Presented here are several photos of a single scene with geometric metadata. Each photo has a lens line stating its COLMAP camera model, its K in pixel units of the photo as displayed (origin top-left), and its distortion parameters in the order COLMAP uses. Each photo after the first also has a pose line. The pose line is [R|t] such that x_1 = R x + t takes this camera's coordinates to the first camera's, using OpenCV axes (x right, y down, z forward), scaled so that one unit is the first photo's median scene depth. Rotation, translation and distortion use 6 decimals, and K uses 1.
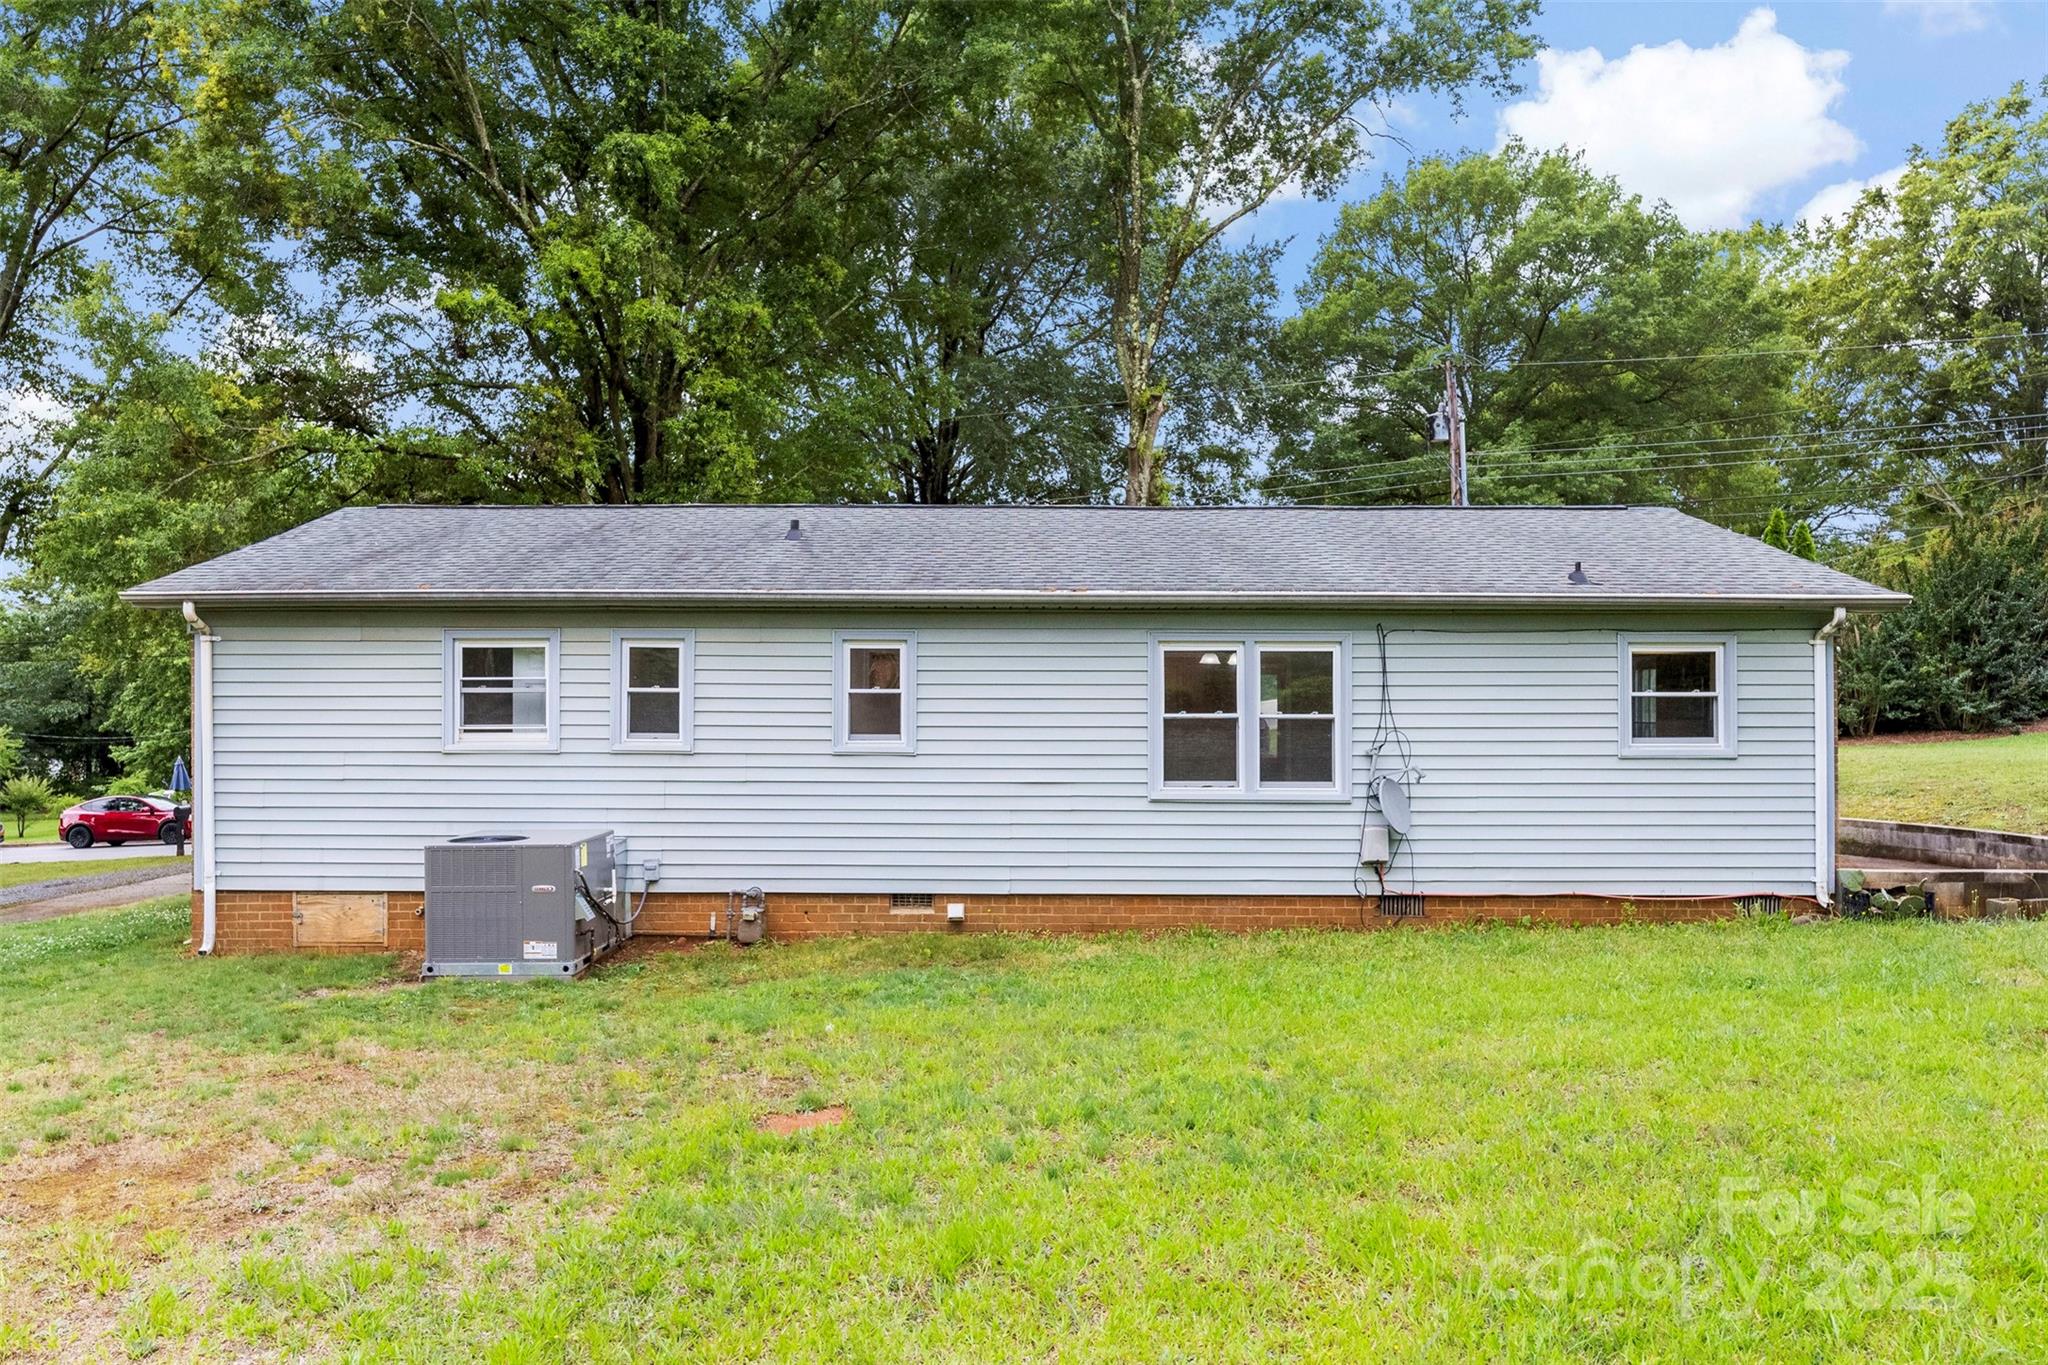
lens RADIAL K [[1345.0, 0, 1024.0], [0, 1345.0, 682.5], [0, 0, 1]] dist [-0.001087, 0.002763]
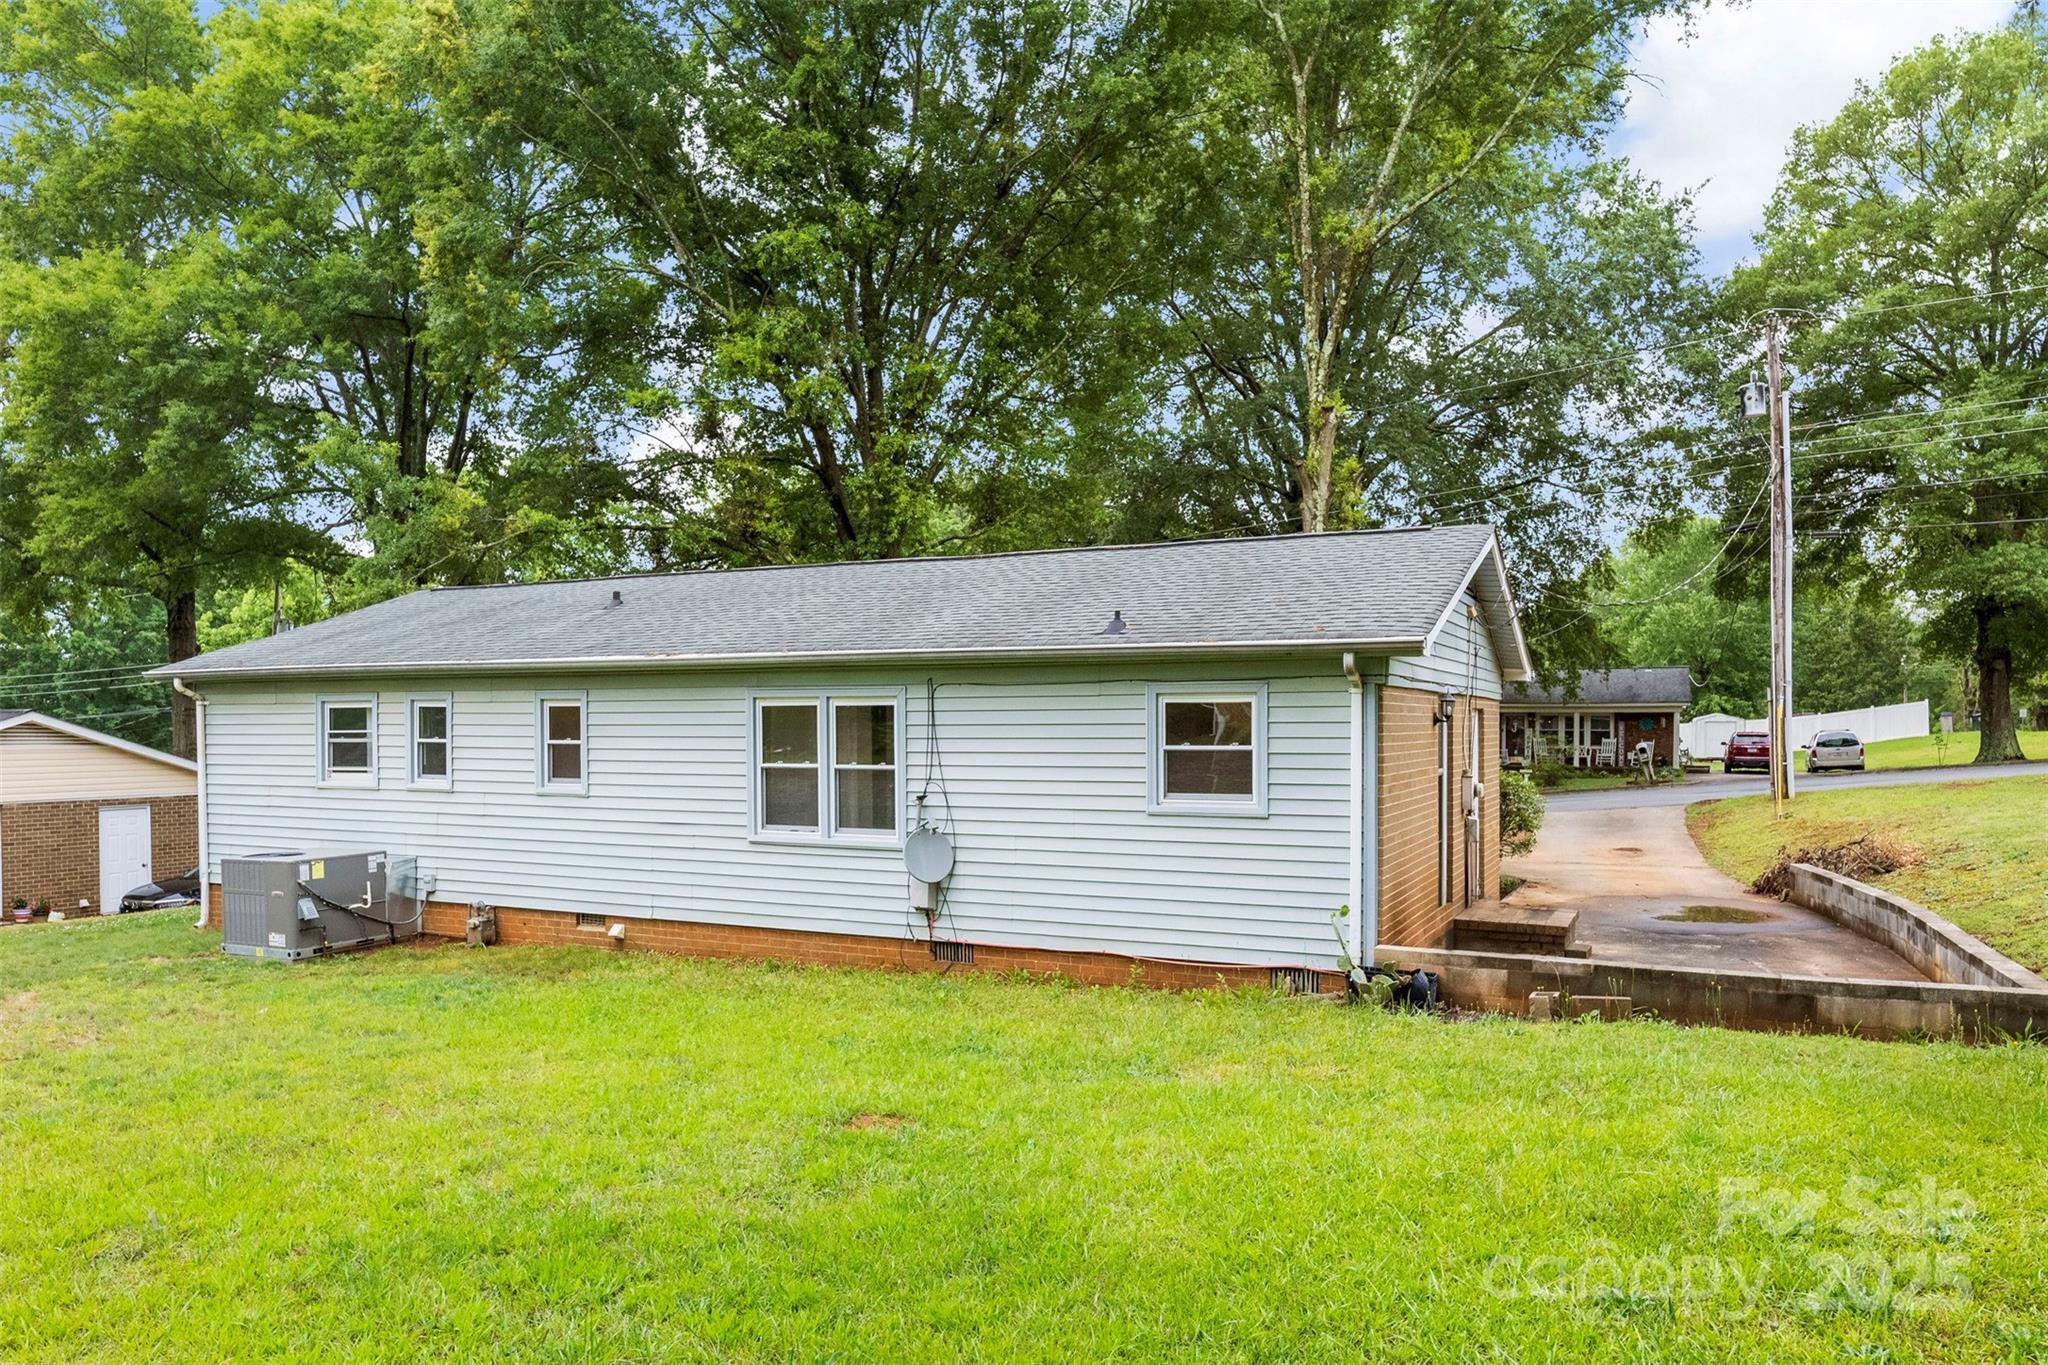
lens RADIAL K [[1404.8, 0, 1024.3], [0, 1404.8, 695.6], [0, 0, 1]] dist [0.001061, 0.002011]
pose [[0.897558, -0.011520, -0.440746, 0.805392], [0.011089, 0.999932, -0.003554, -0.025834], [0.440758, -0.001697, 0.897625, 0.060959]]
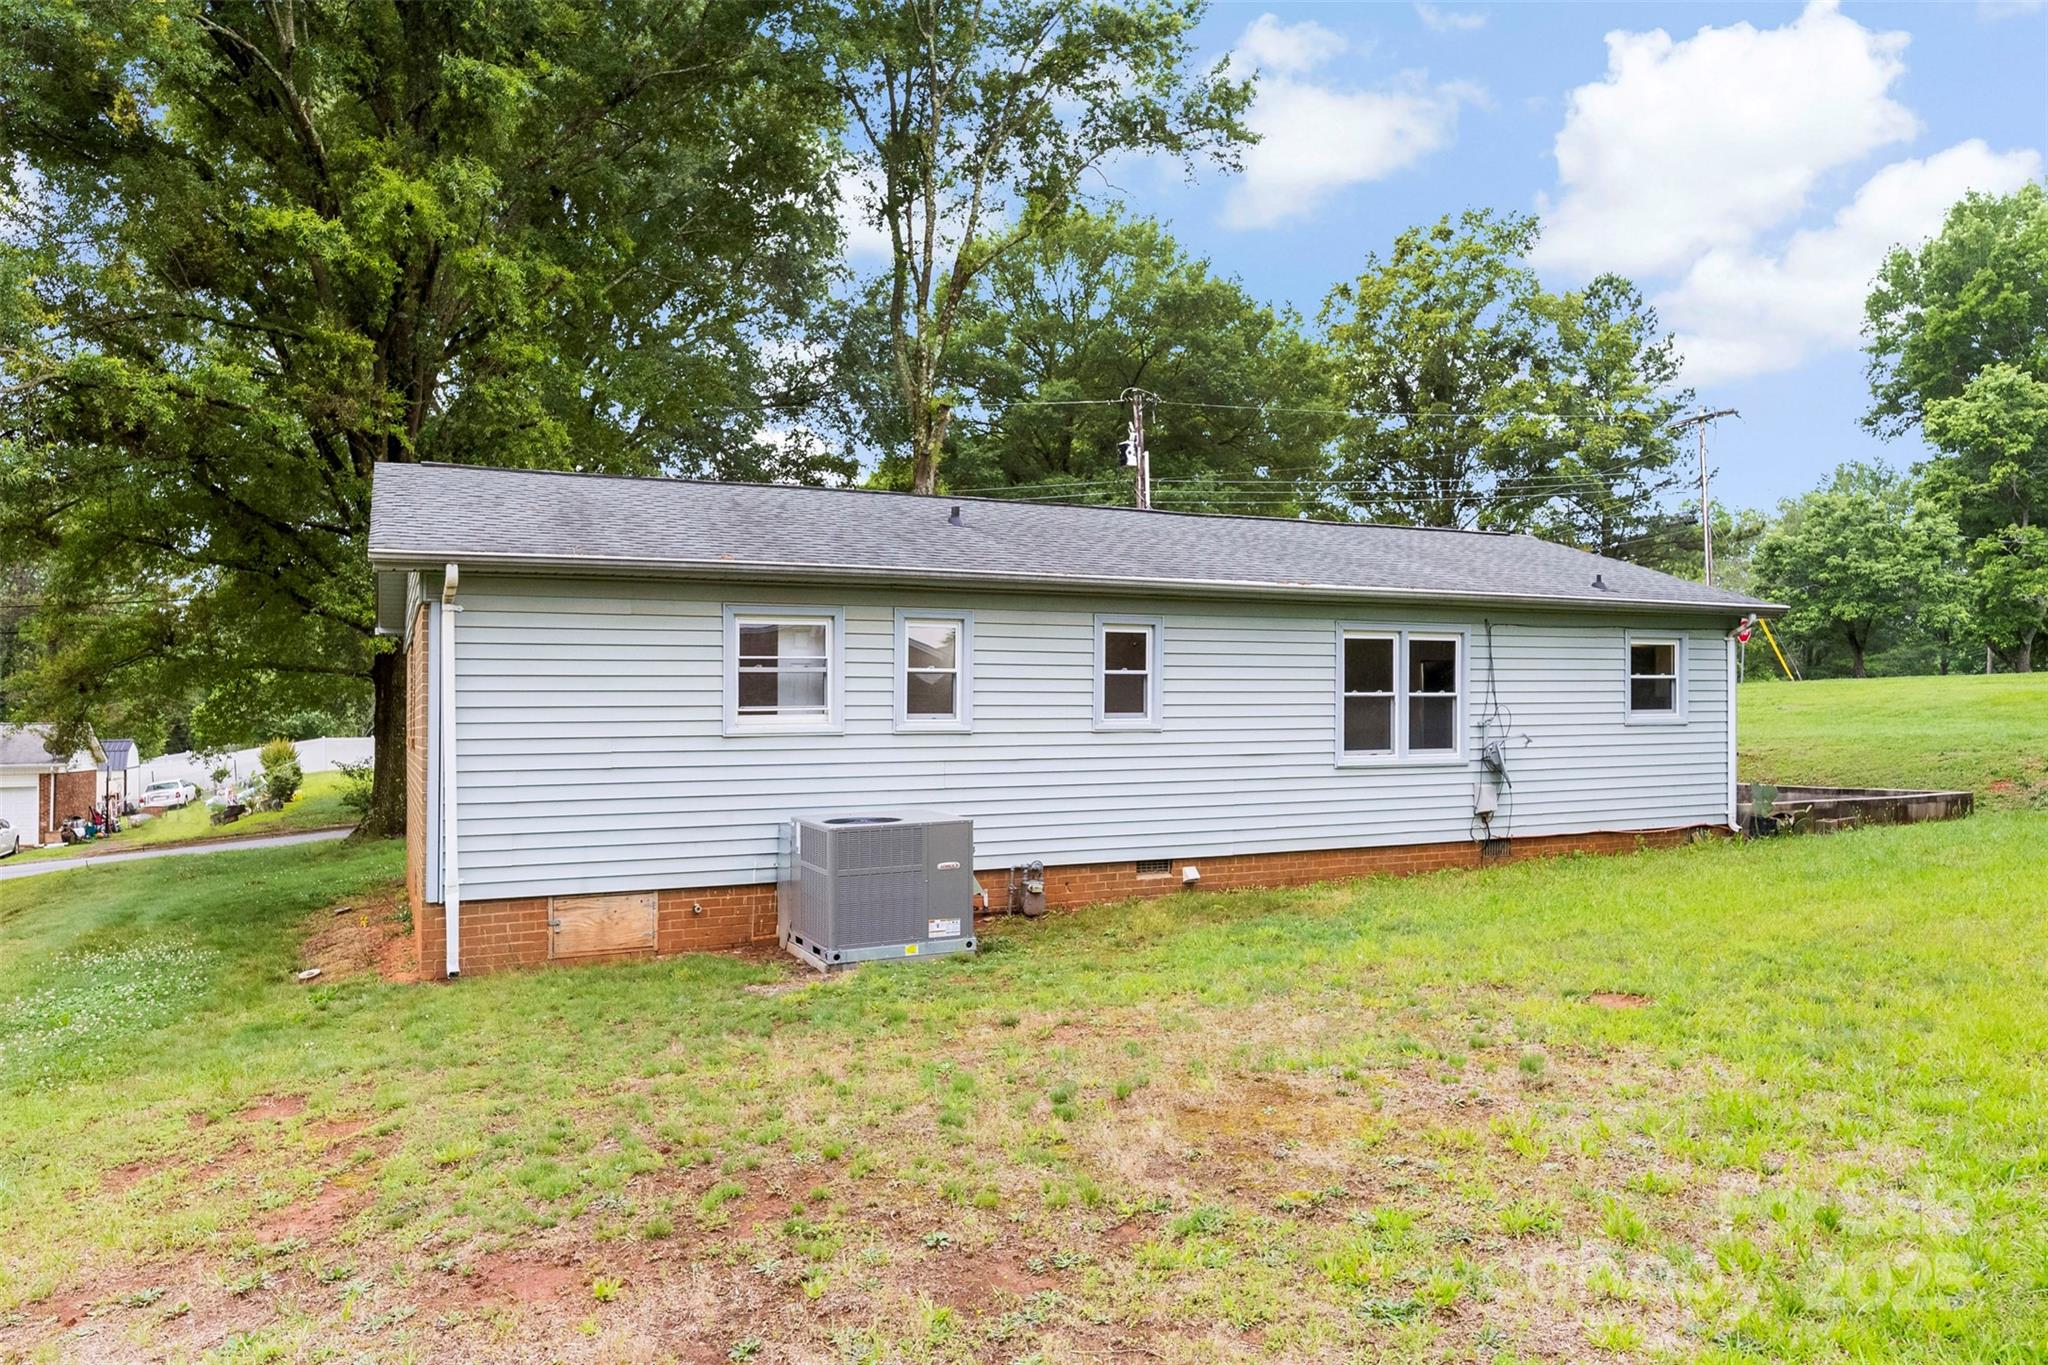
lens RADIAL K [[1342.5, 0, 1031.2], [0, 1342.5, 699.4], [0, 0, 1]] dist [-0.001539, 0.000468]
pose [[0.904049, -0.005100, 0.427399, -0.633956], [0.003539, 0.999984, 0.004448, 0.022947], [-0.427414, -0.002509, 0.904052, 0.067844]]
